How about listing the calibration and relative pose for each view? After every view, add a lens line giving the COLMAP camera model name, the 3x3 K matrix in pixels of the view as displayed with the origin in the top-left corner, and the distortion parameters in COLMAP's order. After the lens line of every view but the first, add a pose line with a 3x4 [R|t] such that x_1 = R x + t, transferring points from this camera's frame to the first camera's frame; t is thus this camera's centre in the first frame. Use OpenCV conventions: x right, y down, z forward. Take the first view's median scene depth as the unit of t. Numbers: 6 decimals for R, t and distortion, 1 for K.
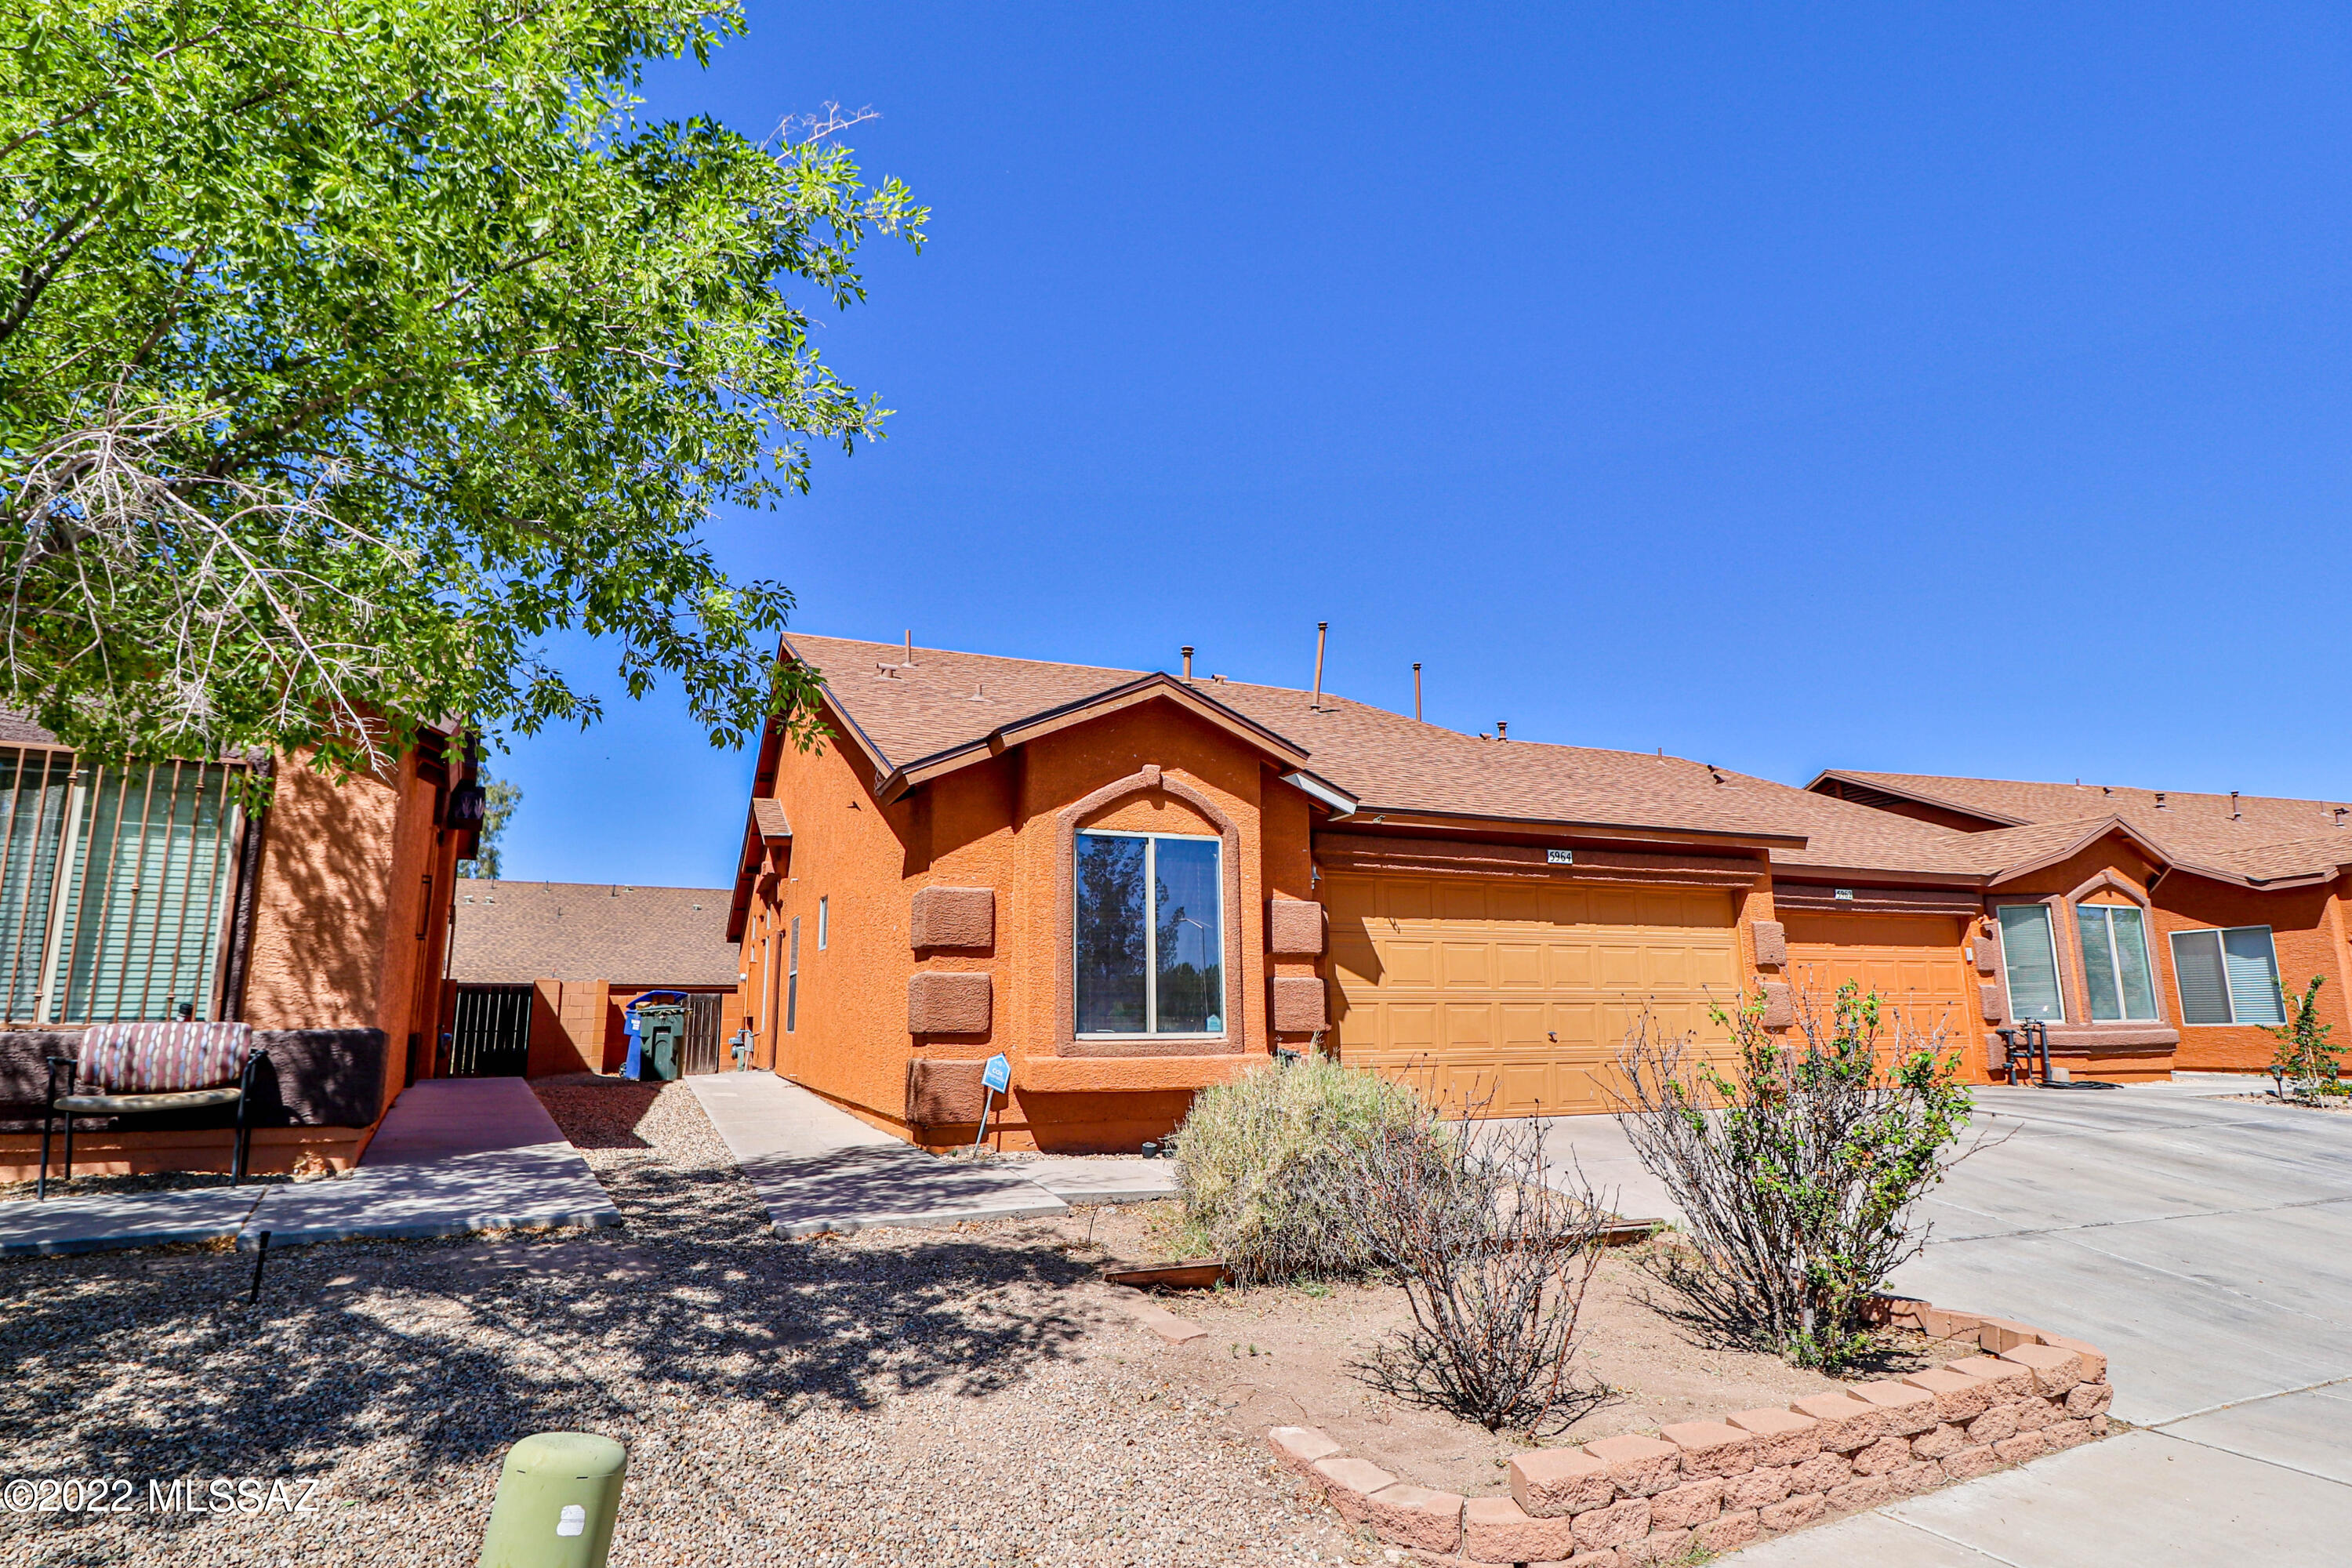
lens RADIAL K [[1194.4, 0, 1166.1], [0, 1194.4, 773.9], [0, 0, 1]] dist [0.001769, -0.012374]
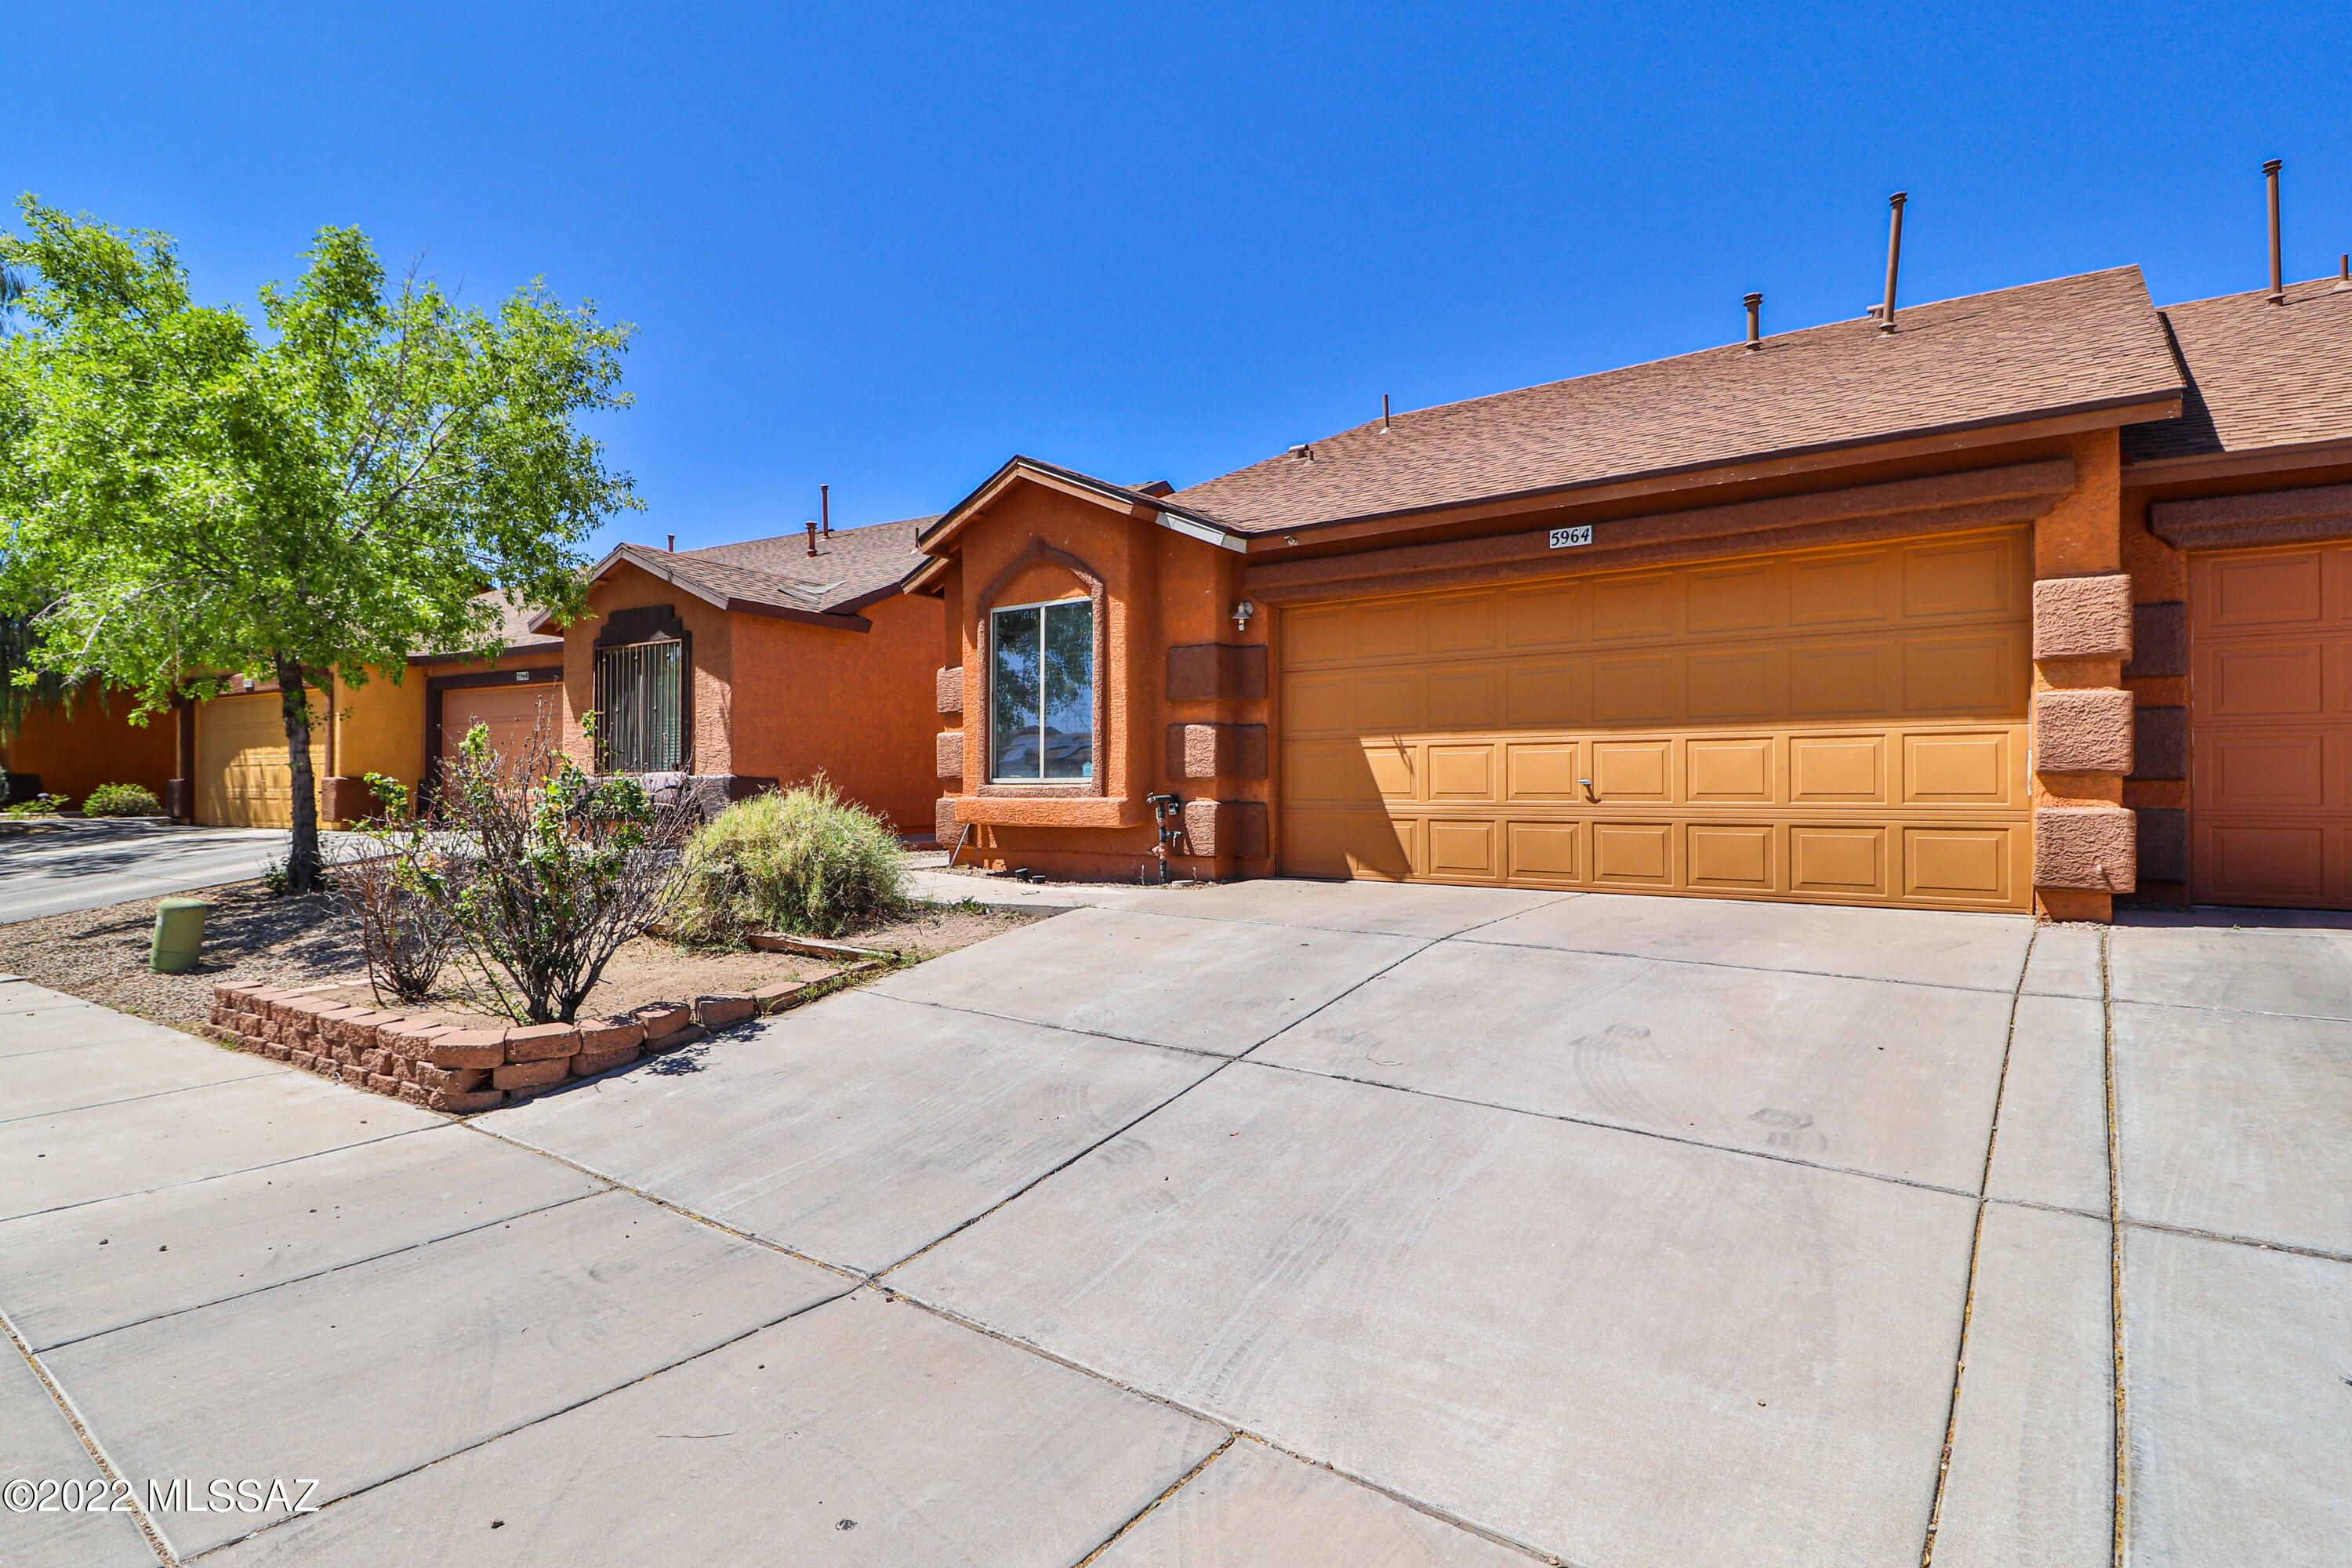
lens RADIAL K [[1194.4, 0, 1166.1], [0, 1194.4, 773.9], [0, 0, 1]] dist [0.001769, -0.012374]
pose [[0.500181, -0.008304, -0.865881, 1.006943], [0.170646, 0.981290, 0.089164, 0.126407], [0.848940, -0.192357, 0.492240, 0.520292]]
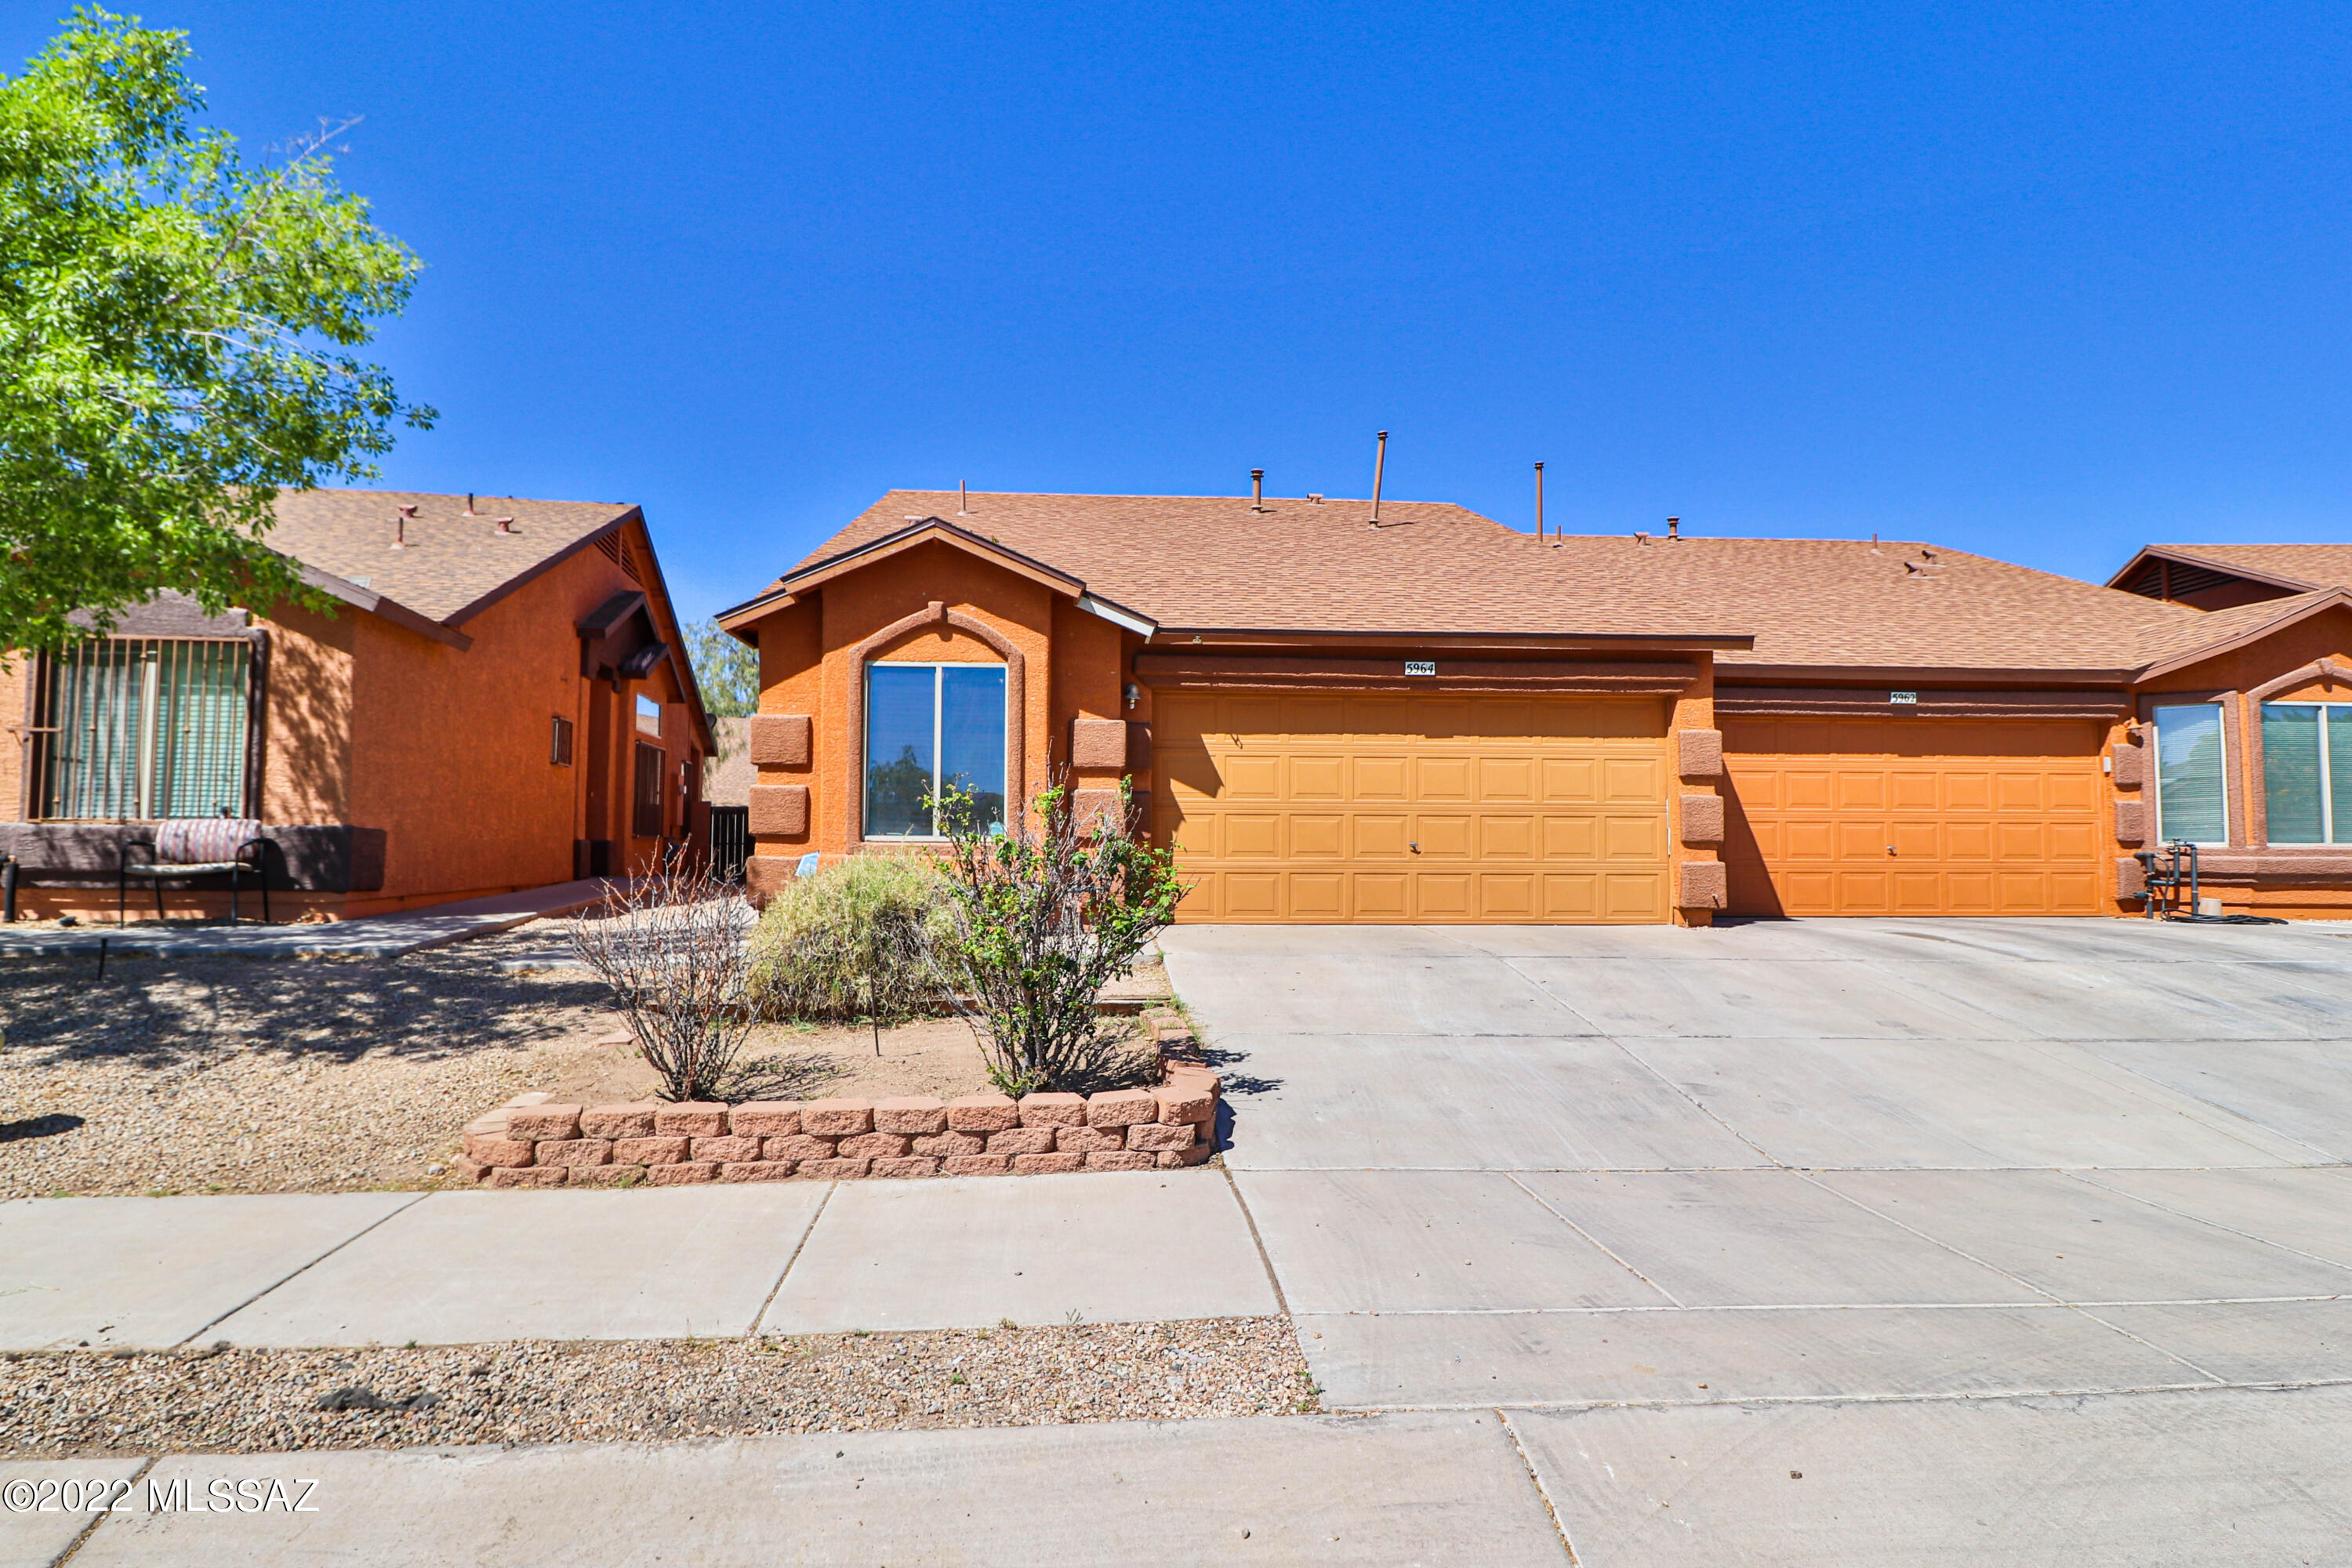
lens RADIAL K [[1211.9, 0, 1157.5], [0, 1211.9, 781.2], [0, 0, 1]] dist [0.000727, -0.015348]
pose [[0.944327, -0.008828, -0.328889, 0.555967], [0.056981, 0.988922, 0.137065, 0.014987], [0.324036, -0.148174, 0.934369, -0.016292]]
